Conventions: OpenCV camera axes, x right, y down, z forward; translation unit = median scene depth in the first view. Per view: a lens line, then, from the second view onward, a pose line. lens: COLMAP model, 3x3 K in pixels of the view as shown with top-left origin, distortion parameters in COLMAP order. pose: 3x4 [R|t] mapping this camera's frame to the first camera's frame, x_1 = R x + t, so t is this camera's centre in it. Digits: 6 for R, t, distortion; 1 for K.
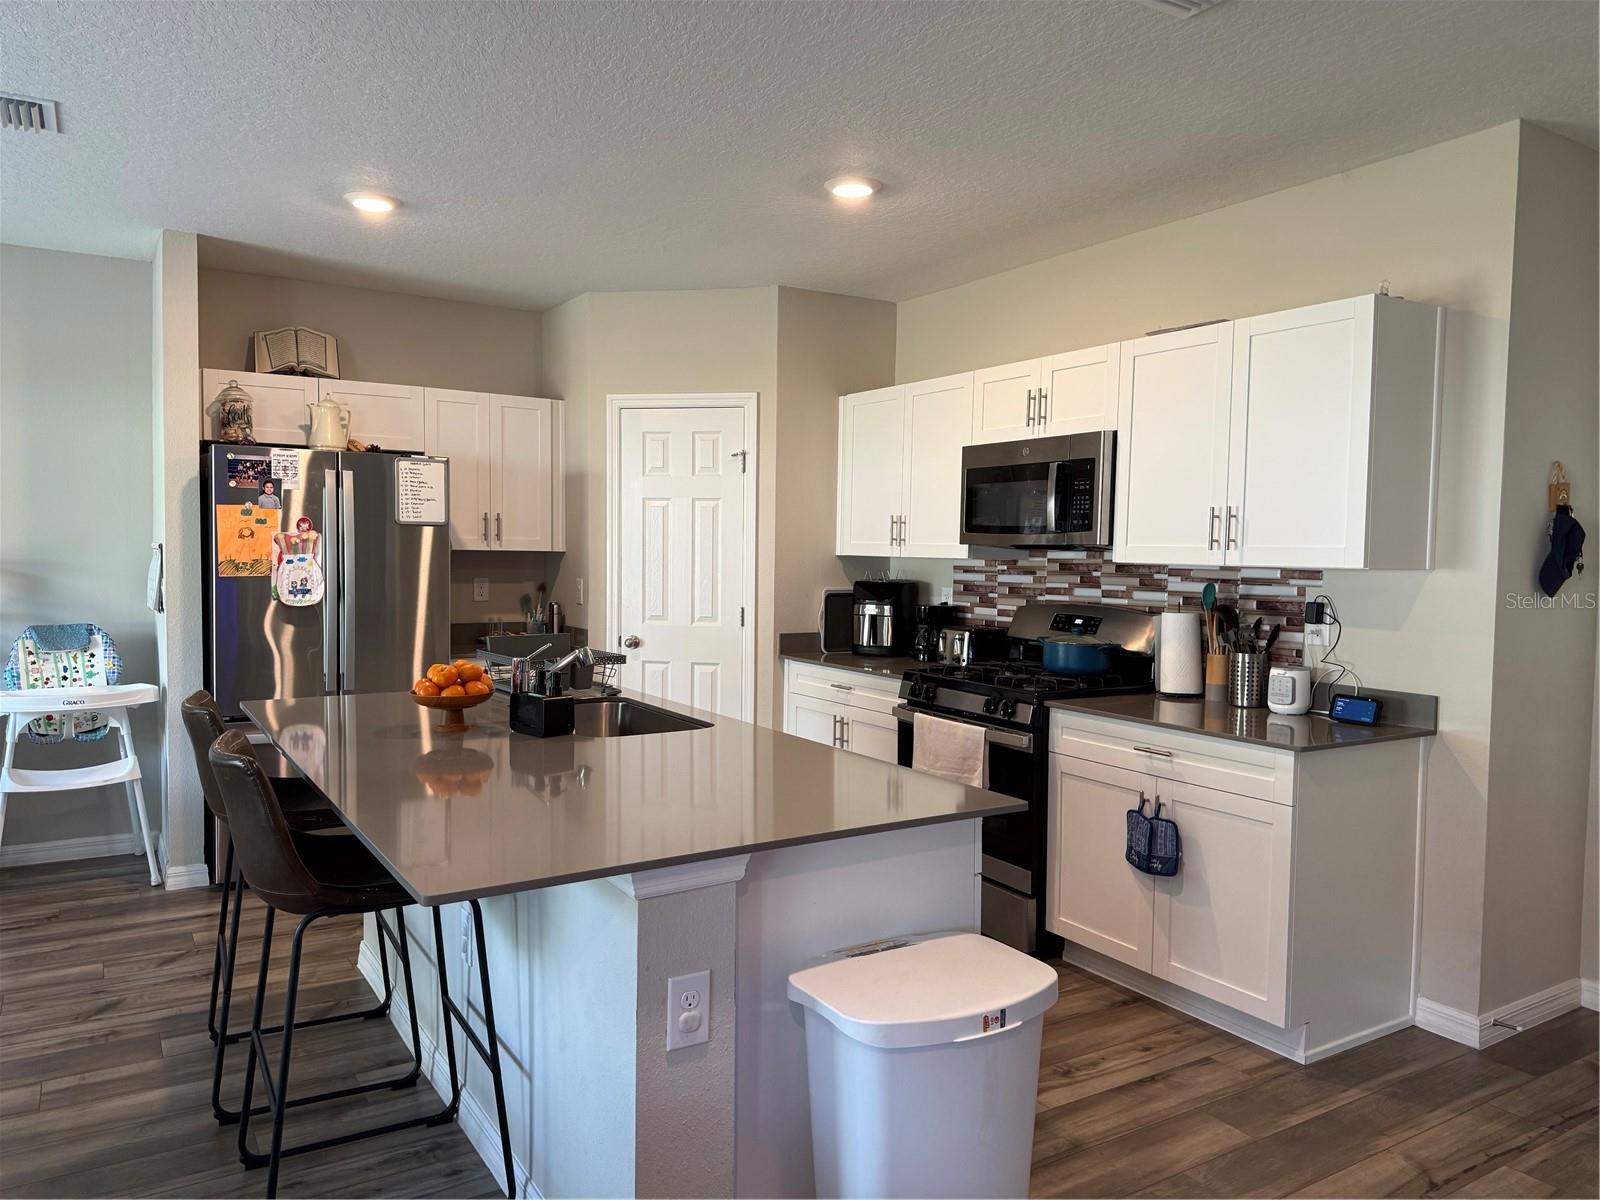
lens RADIAL K [[1112.3, 0, 784.8], [0, 1112.3, 604.7], [0, 0, 1]] dist [0.029549, -0.008598]
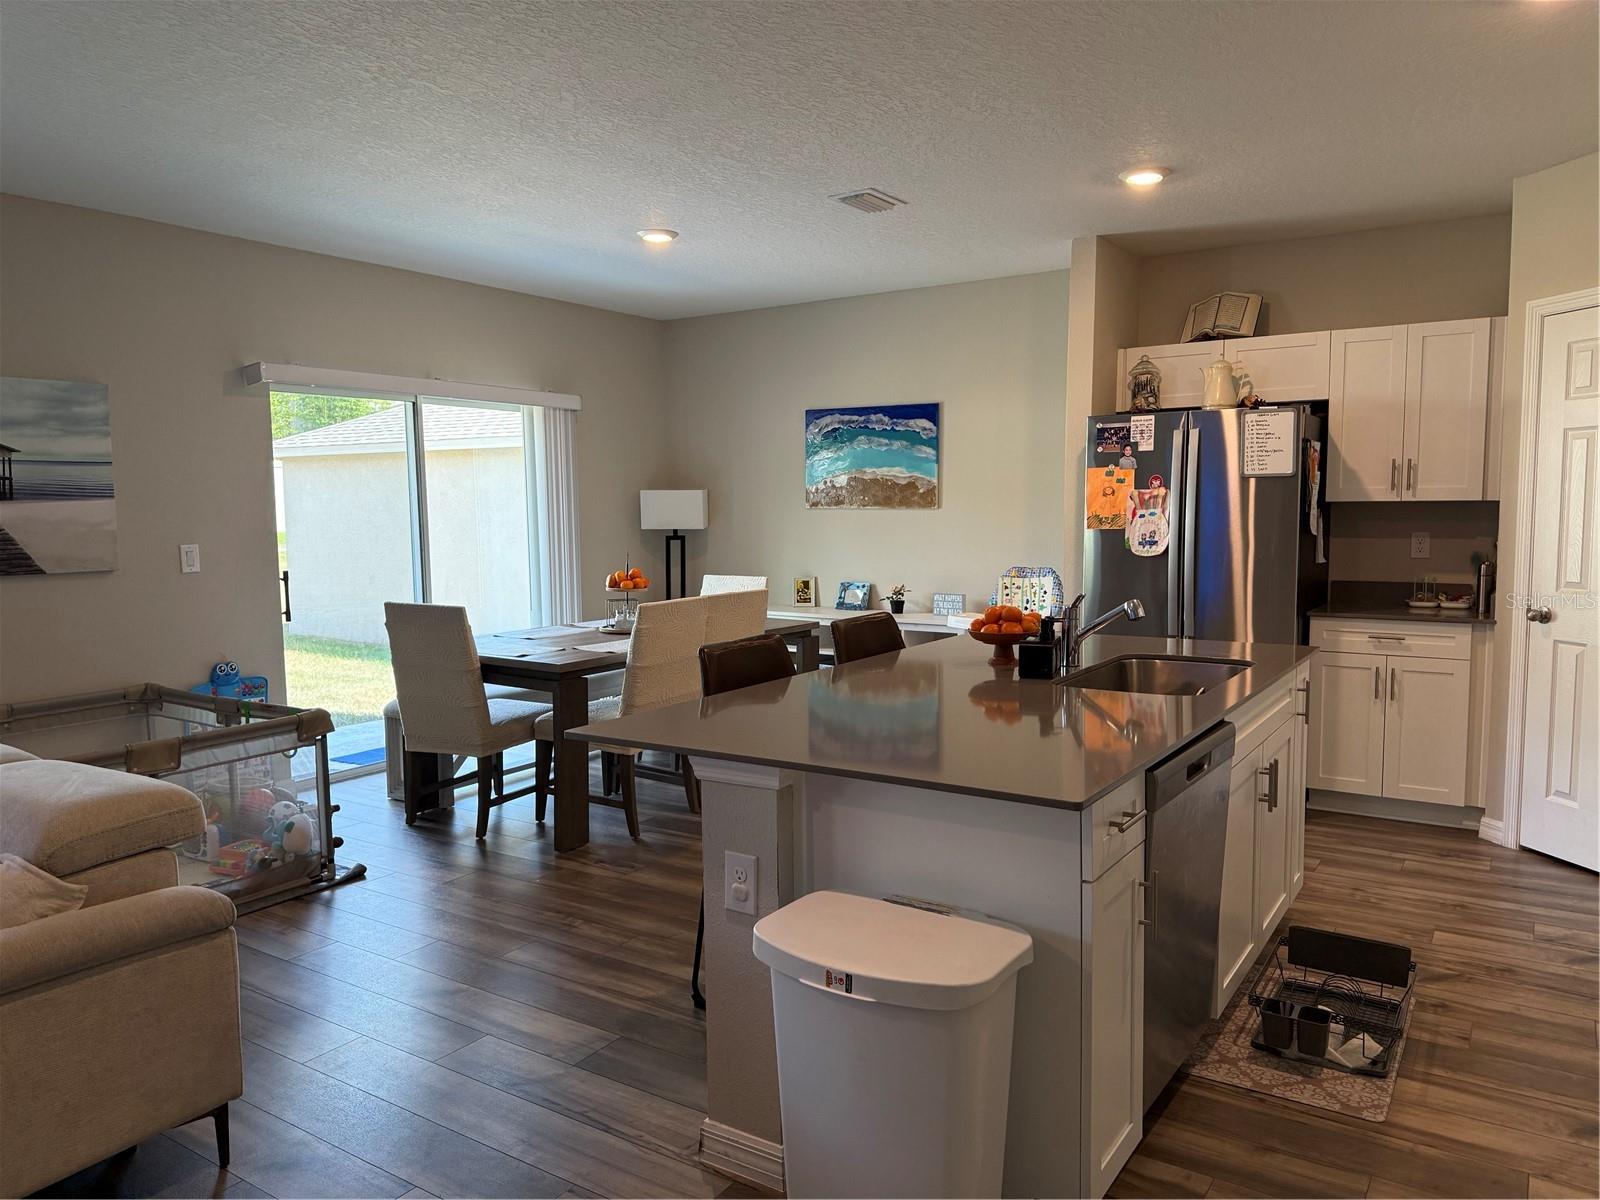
lens RADIAL K [[1112.3, 0, 813.8], [0, 1112.3, 601.9], [0, 0, 1]] dist [0.029549, -0.008598]
pose [[0.422138, 0.064250, -0.904252, 0.431743], [-0.030164, 0.997928, 0.056824, -0.006391], [0.906030, 0.003288, 0.423201, 0.233300]]
